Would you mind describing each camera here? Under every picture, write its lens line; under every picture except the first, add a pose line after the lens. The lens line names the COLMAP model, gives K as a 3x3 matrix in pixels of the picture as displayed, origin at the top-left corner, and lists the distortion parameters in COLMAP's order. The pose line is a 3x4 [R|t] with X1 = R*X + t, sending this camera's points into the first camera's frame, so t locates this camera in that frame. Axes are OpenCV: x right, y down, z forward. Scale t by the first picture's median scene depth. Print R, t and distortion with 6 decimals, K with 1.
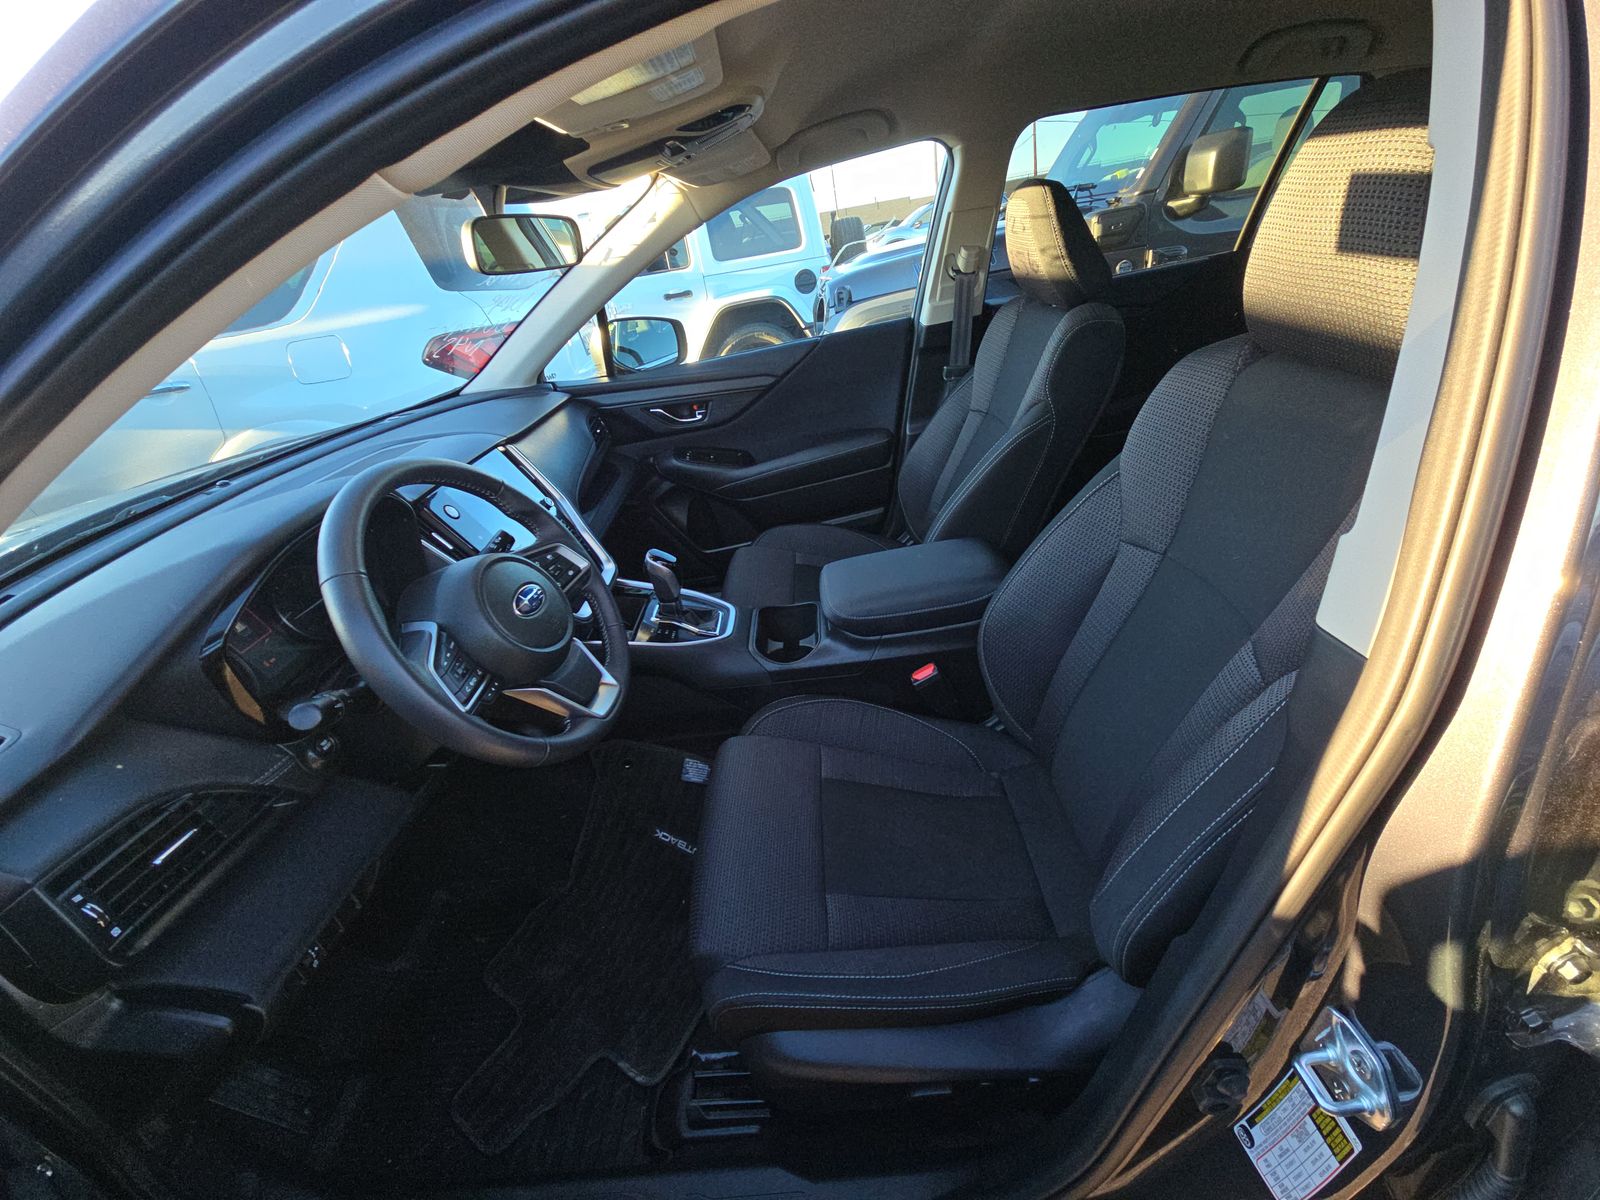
lens RADIAL K [[650.2, 0, 809.6], [0, 650.2, 604.6], [0, 0, 1]] dist [0.006462, -0.006211]
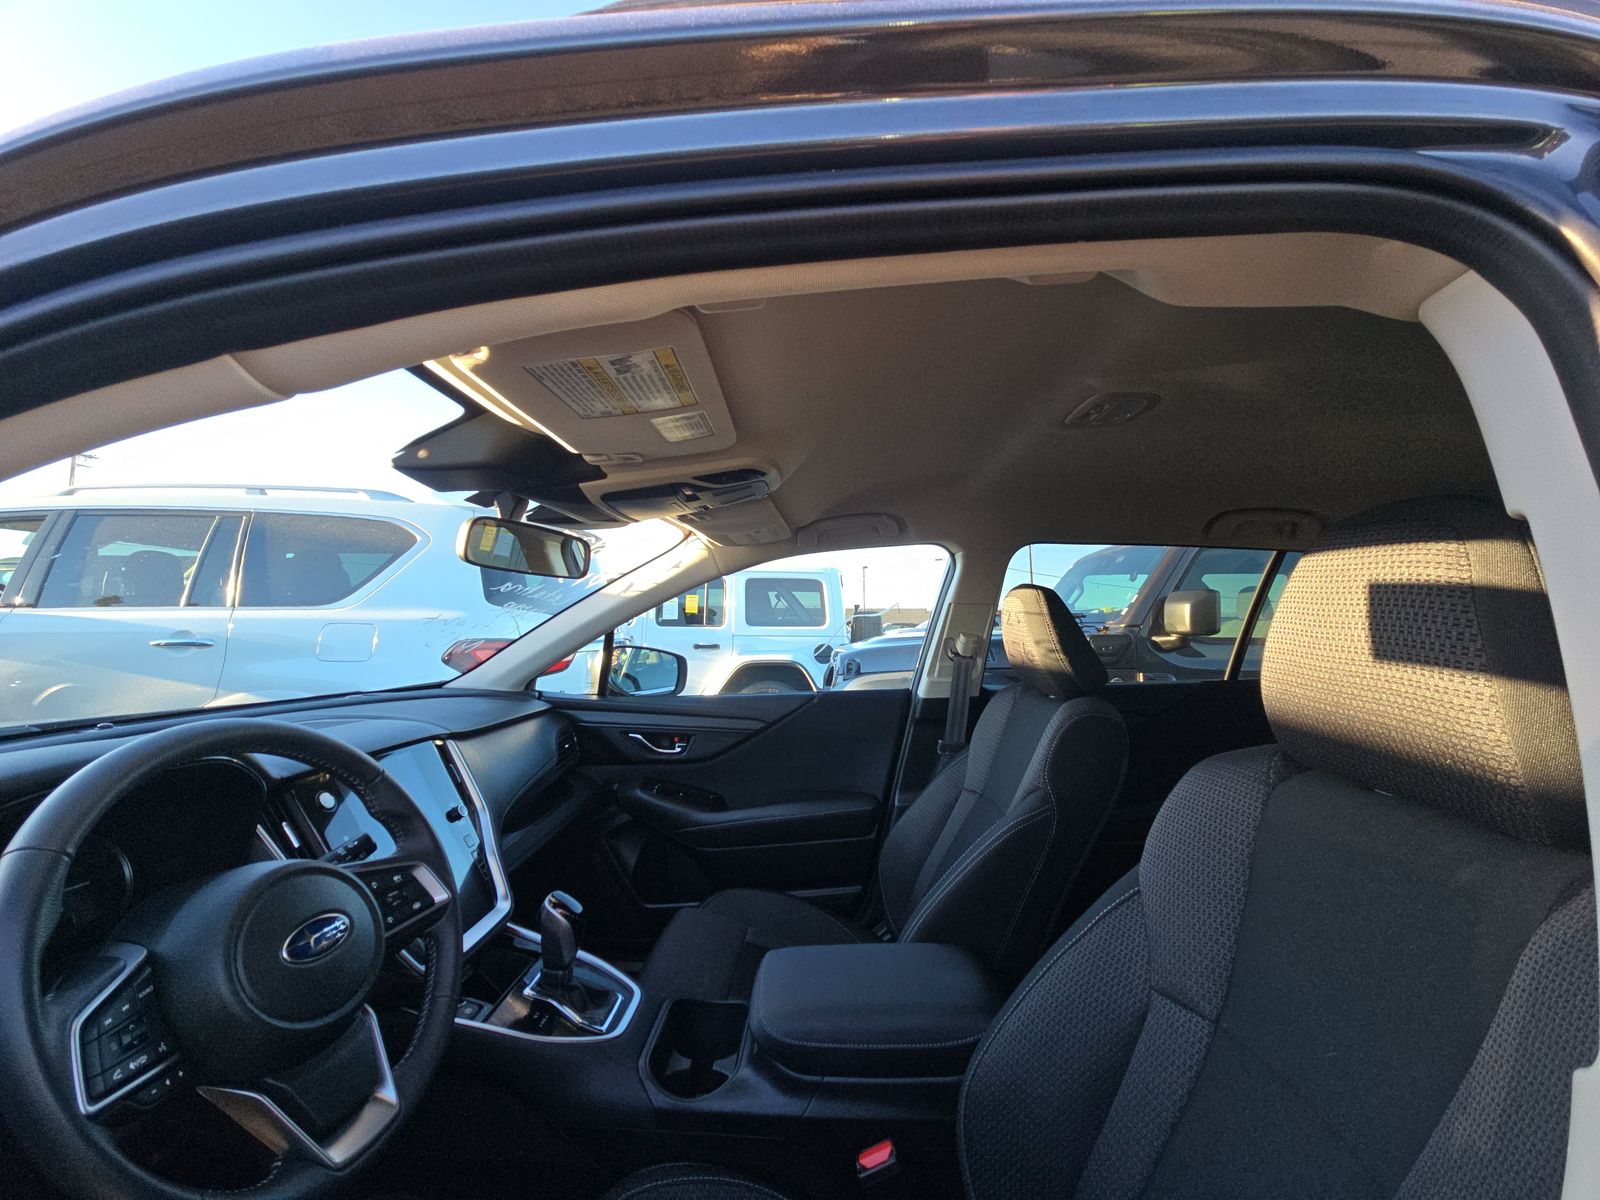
lens RADIAL K [[650.2, 0, 809.6], [0, 650.2, 604.6], [0, 0, 1]] dist [0.006462, -0.006211]
pose [[0.987201, 0.152763, -0.045798, 0.034676], [-0.154546, 0.845477, -0.511160, -0.015742], [-0.039365, 0.511695, 0.858265, 0.087911]]
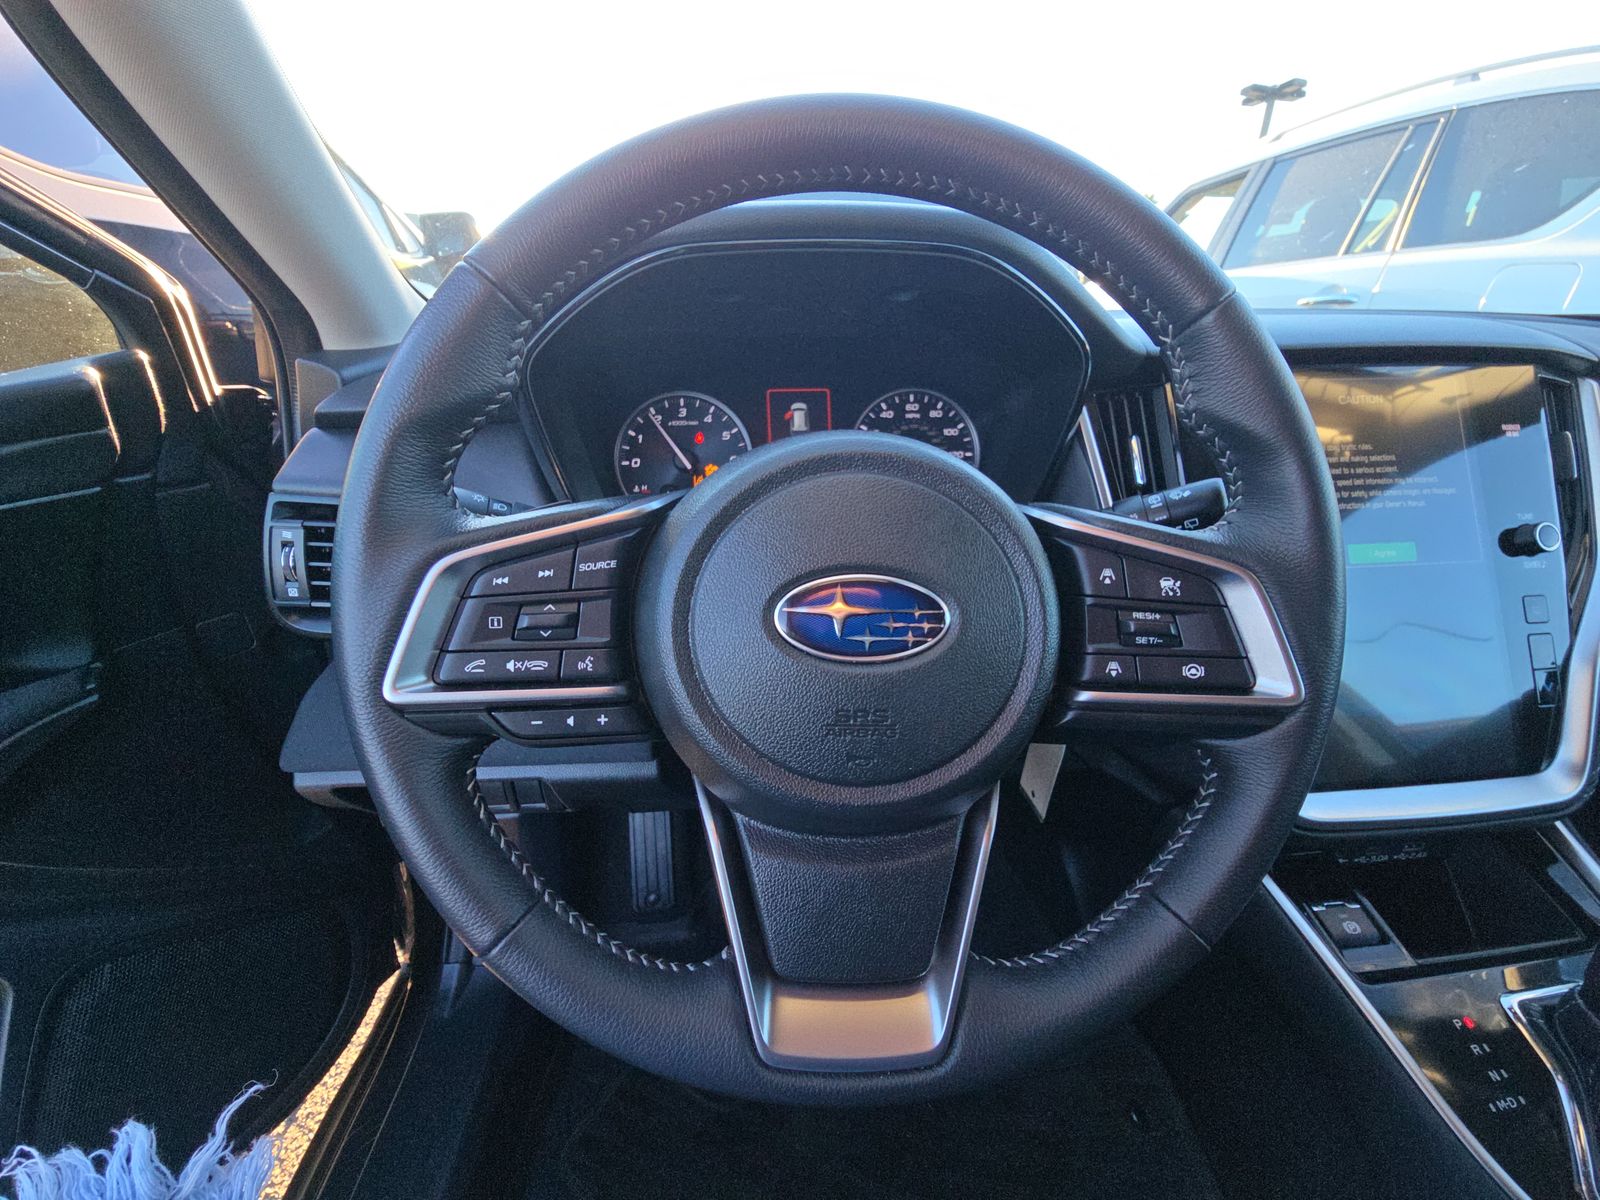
lens RADIAL K [[674.0, 0, 800.0], [0, 674.0, 600.0], [0, 0, 1]] dist [0.000934, -0.011115]
pose [[0.086388, 0.521043, -0.849147, -0.081287], [-0.493125, 0.762962, 0.417991, -0.061884], [0.865658, 0.382626, 0.322851, 0.412172]]
